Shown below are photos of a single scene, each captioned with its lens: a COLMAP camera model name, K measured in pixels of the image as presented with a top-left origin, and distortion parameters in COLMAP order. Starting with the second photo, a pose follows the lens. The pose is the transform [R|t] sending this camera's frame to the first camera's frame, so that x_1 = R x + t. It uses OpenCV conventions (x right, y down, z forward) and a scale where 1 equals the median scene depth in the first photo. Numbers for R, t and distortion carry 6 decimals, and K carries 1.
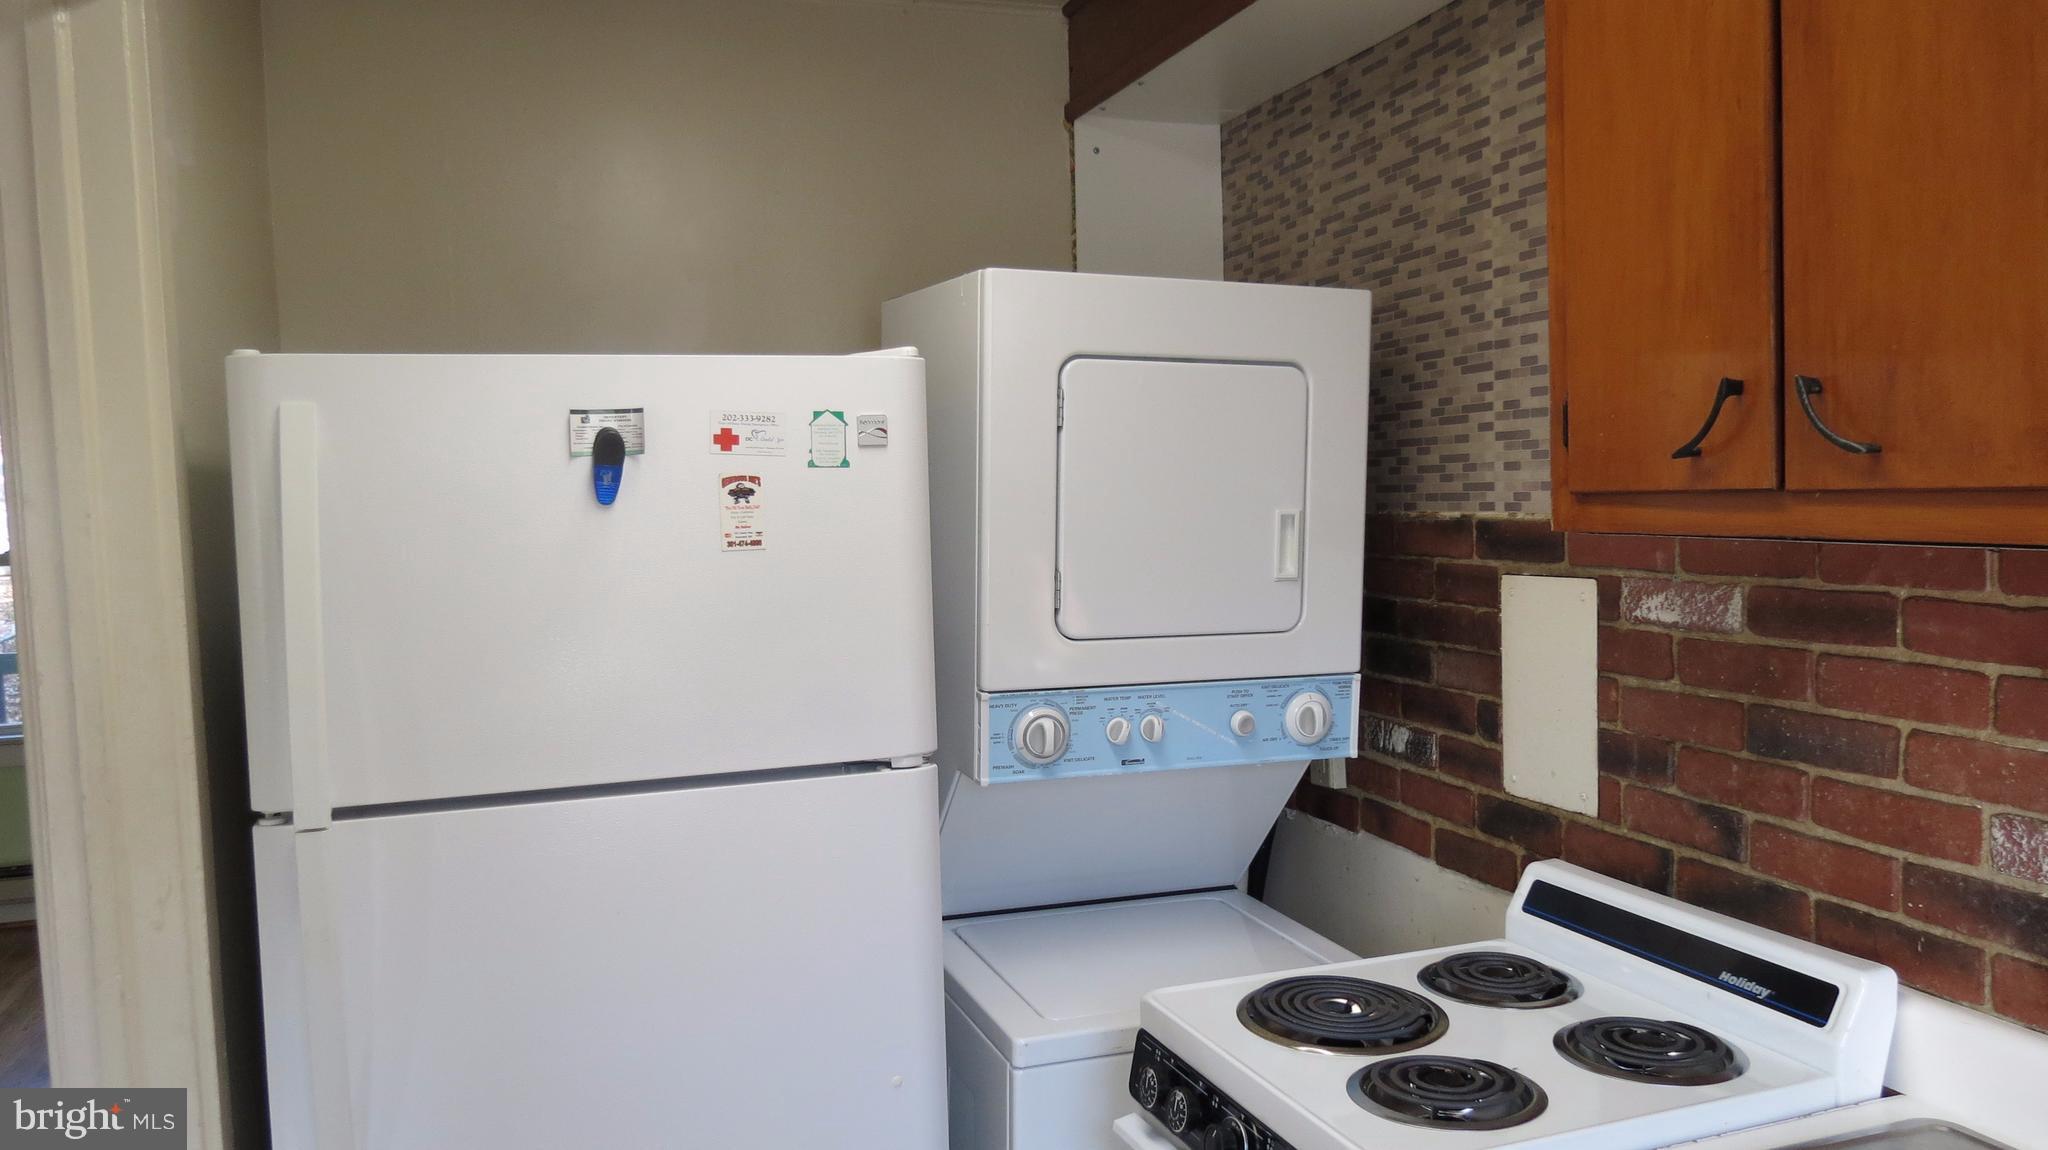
lens RADIAL K [[1465.6, 0, 1026.8], [0, 1465.6, 579.5], [0, 0, 1]] dist [-0.033296, 0.017560]
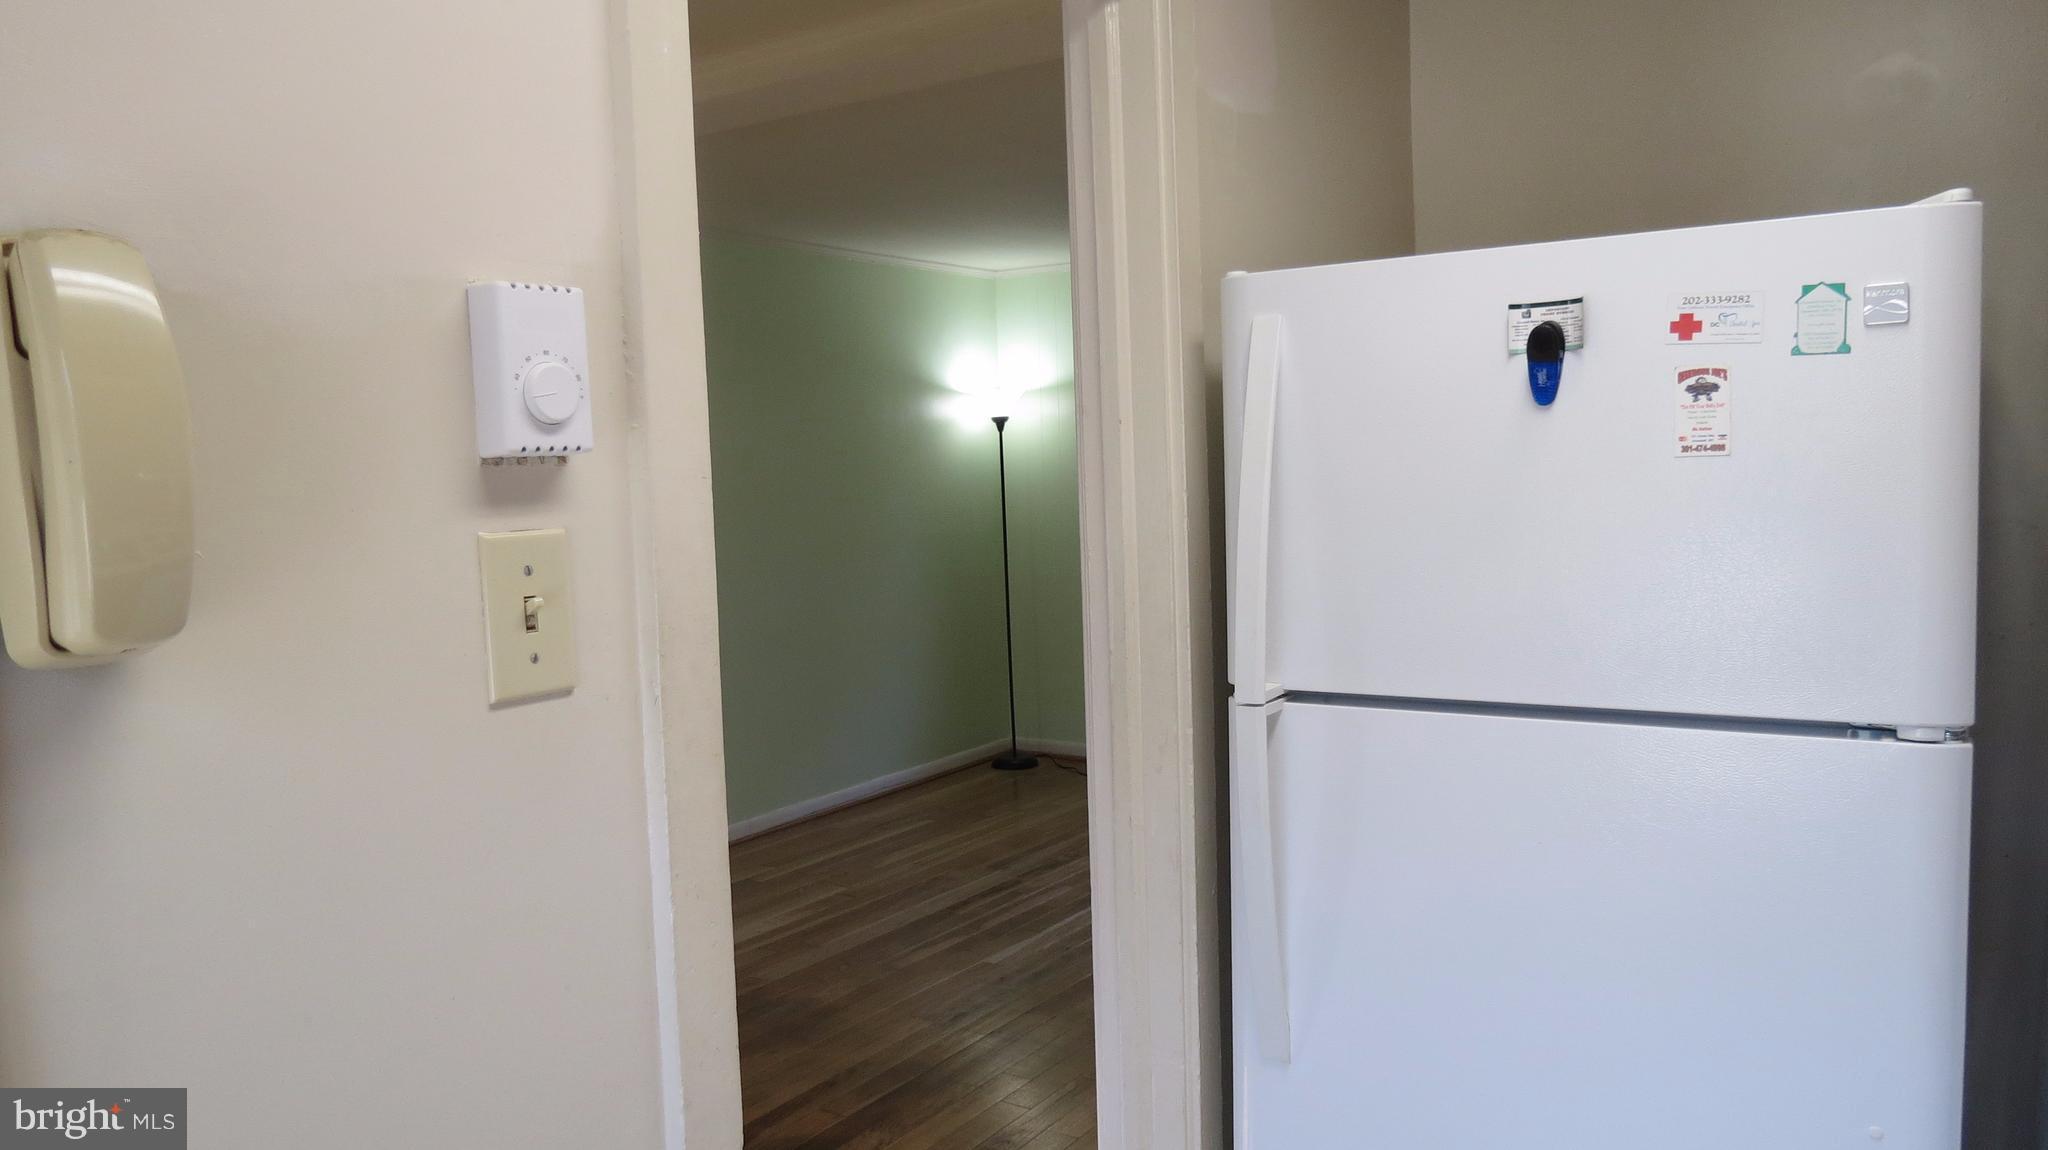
lens RADIAL K [[1465.6, 0, 1025.7], [0, 1465.6, 580.9], [0, 0, 1]] dist [-0.033296, 0.017560]
pose [[0.603429, 0.070189, -0.794321, 0.205437], [-0.033881, 0.997476, 0.062402, 0.010717], [0.796696, -0.010742, 0.604284, 0.140724]]
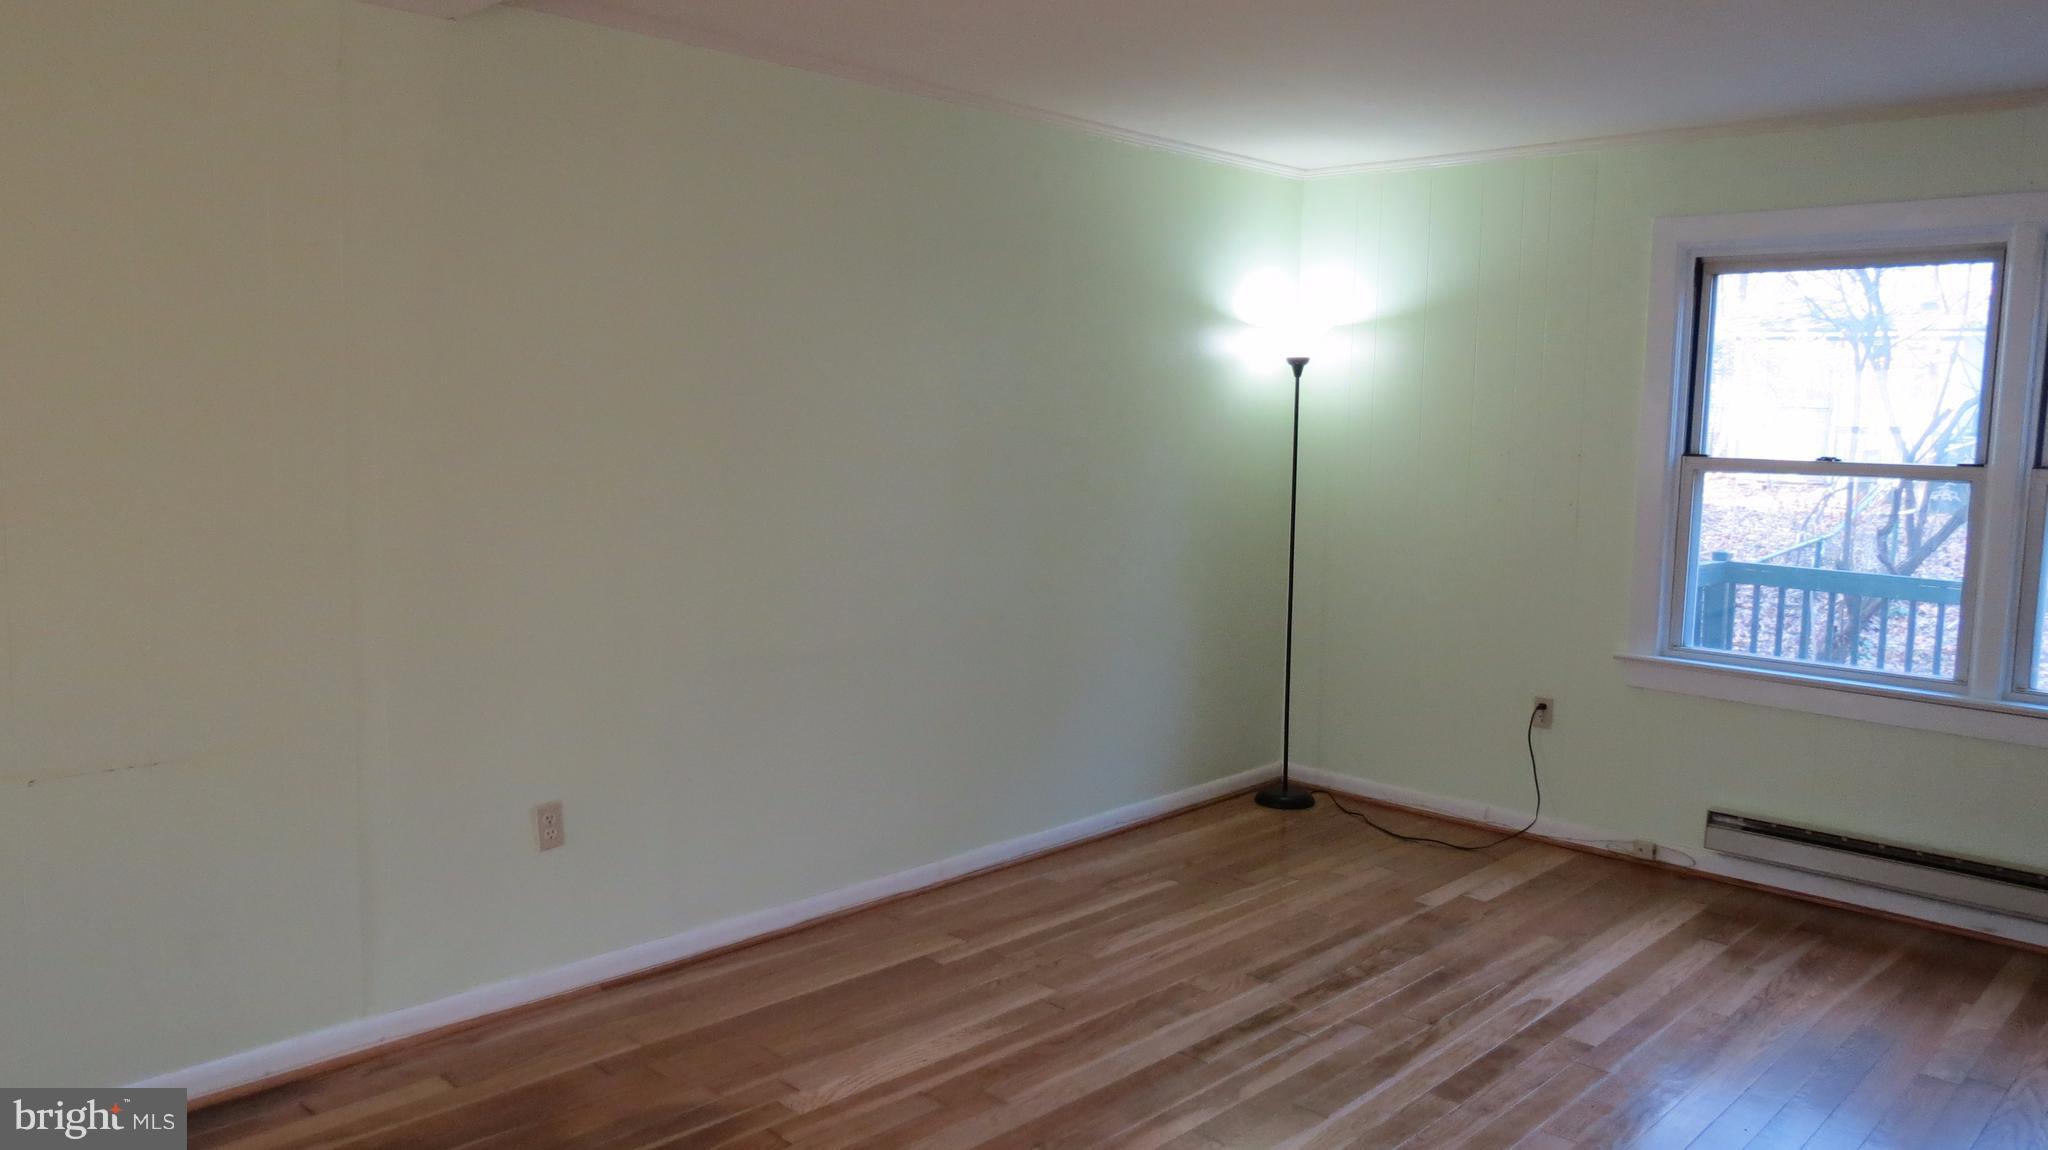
lens RADIAL K [[1465.6, 0, 1025.2], [0, 1465.6, 588.9], [0, 0, 1]] dist [-0.033296, 0.017560]
pose [[0.450900, 0.139688, -0.881576, -0.402990], [-0.085020, 0.989909, 0.113369, 0.000278], [0.888516, 0.023833, 0.458226, 0.520045]]
